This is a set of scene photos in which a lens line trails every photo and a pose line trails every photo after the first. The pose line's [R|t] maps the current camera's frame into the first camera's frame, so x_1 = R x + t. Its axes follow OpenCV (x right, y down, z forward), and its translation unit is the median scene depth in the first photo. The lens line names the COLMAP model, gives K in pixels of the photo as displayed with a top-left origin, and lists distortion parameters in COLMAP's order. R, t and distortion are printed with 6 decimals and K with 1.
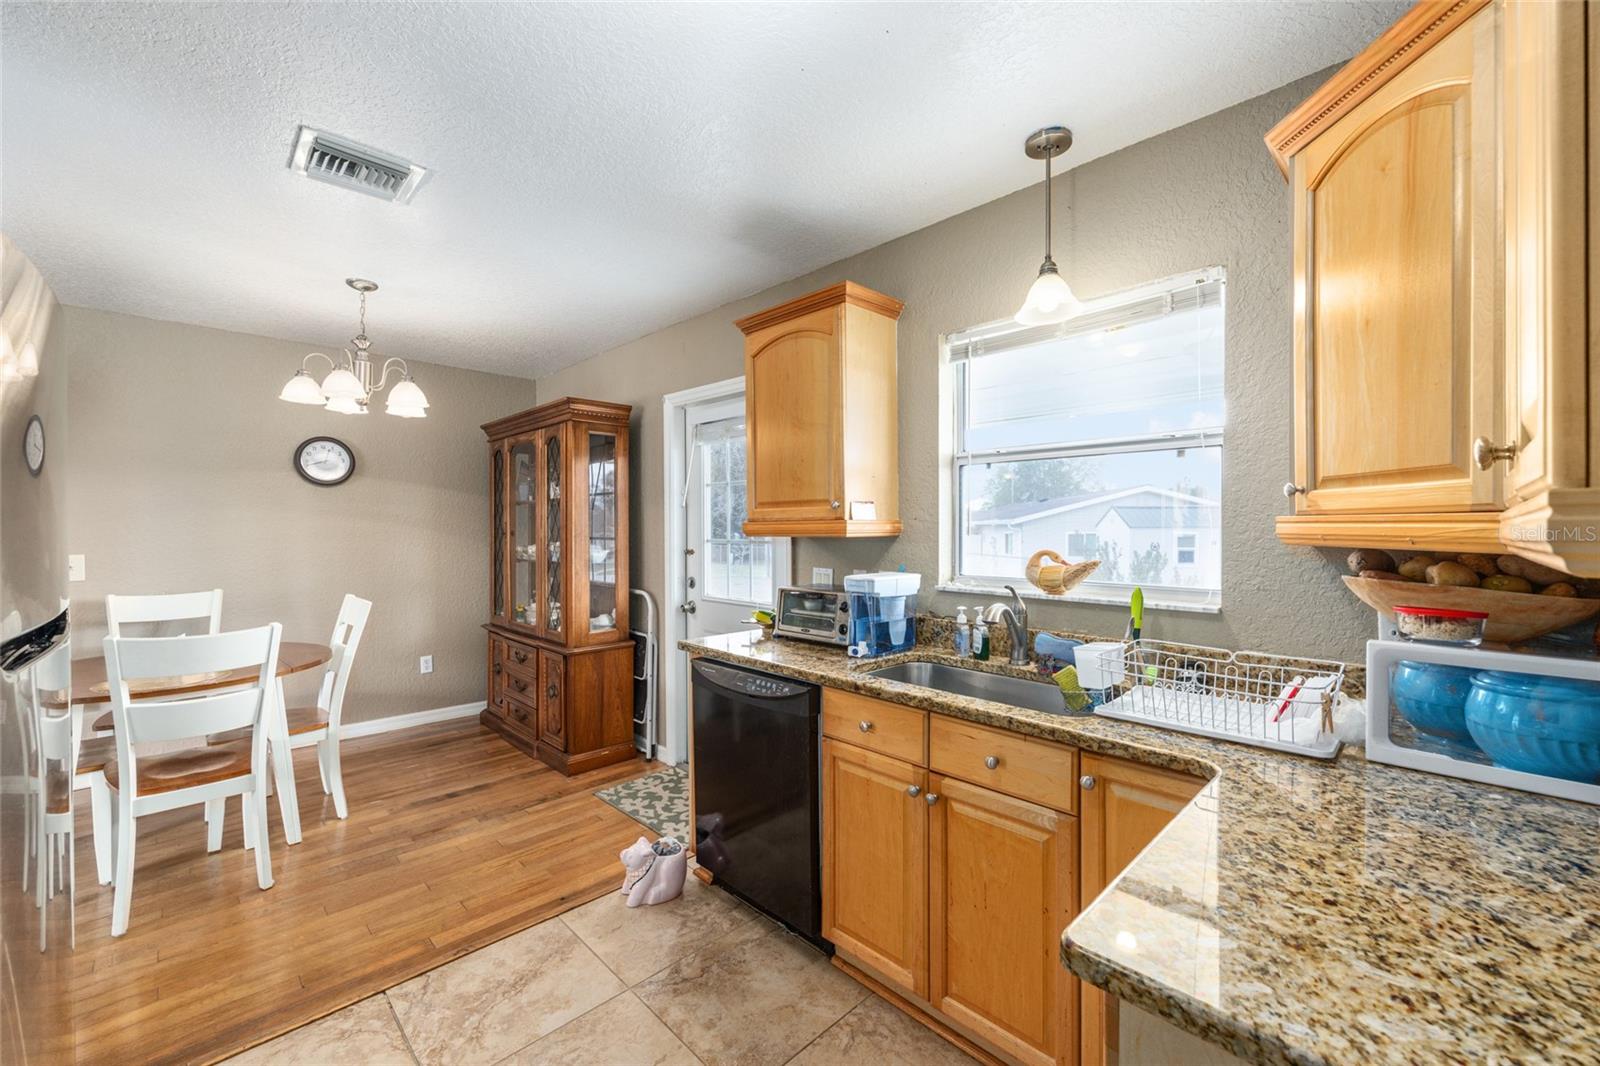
lens RADIAL K [[641.1, 0, 799.0], [0, 641.1, 530.2], [0, 0, 1]] dist [-0.000046, -0.000095]
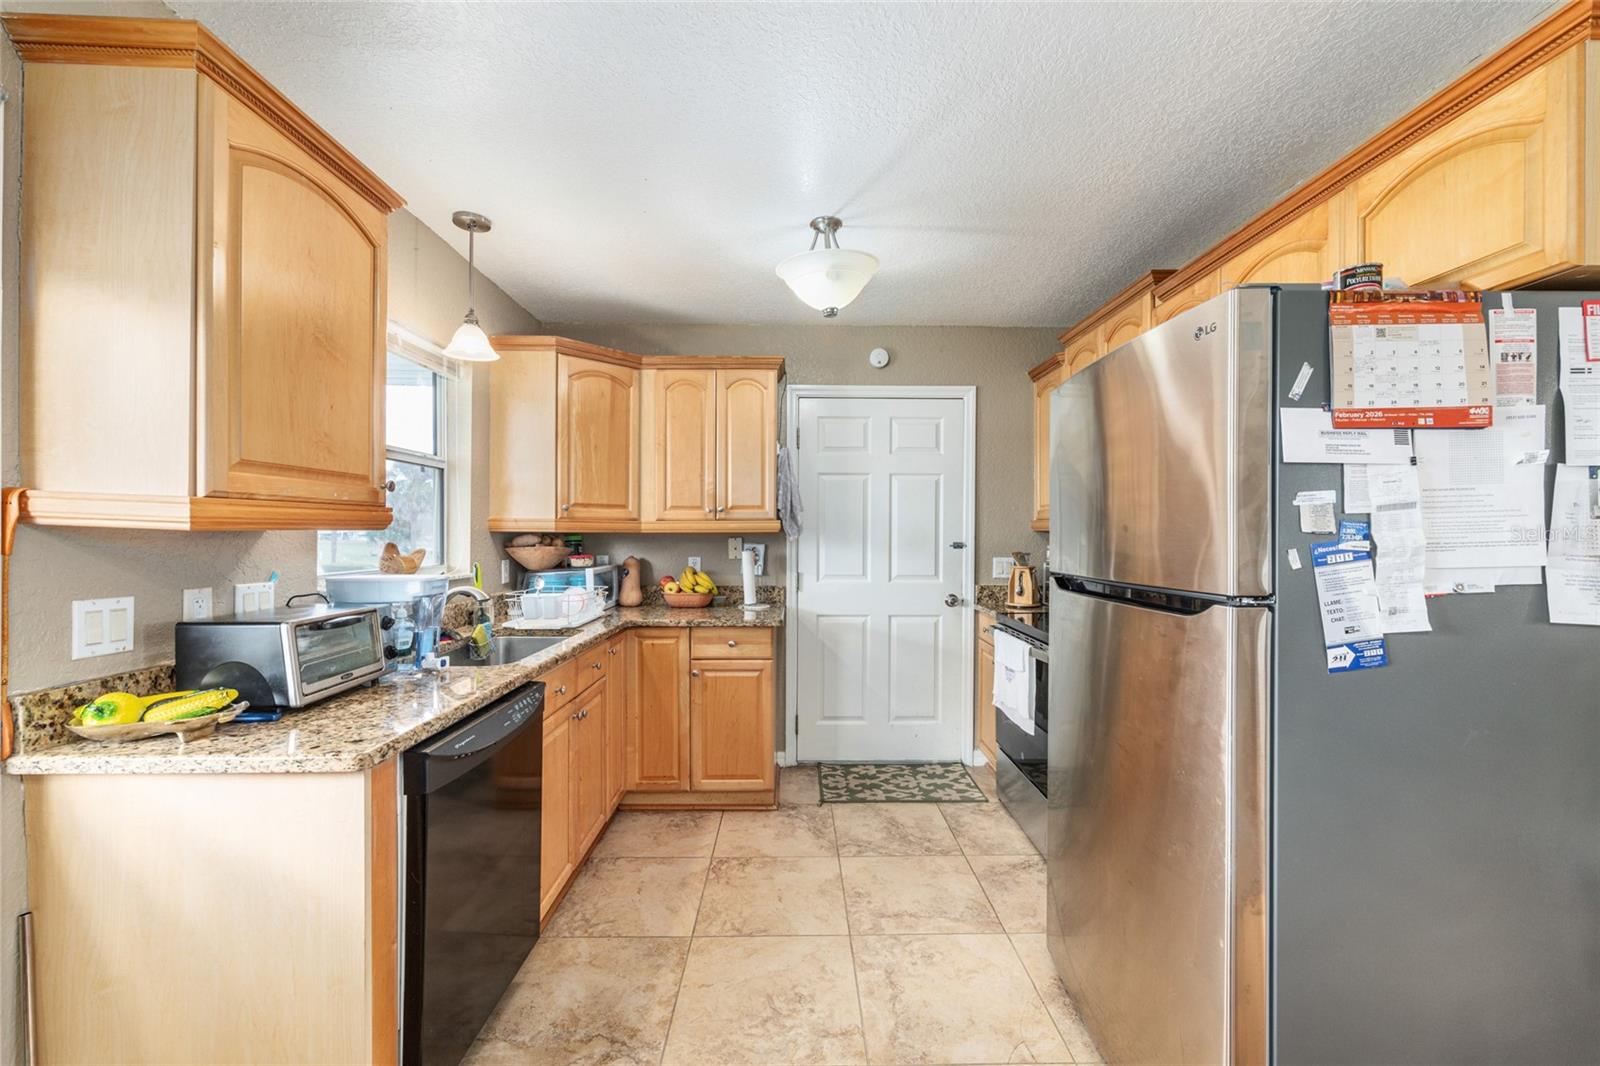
lens RADIAL K [[641.1, 0, 808.1], [0, 641.1, 538.0], [0, 0, 1]] dist [-0.000046, -0.000095]
pose [[-0.727610, -0.004609, 0.685975, -0.913101], [0.001785, 0.999961, 0.008613, 0.016360], [-0.685988, 0.007491, -0.727574, 1.374024]]
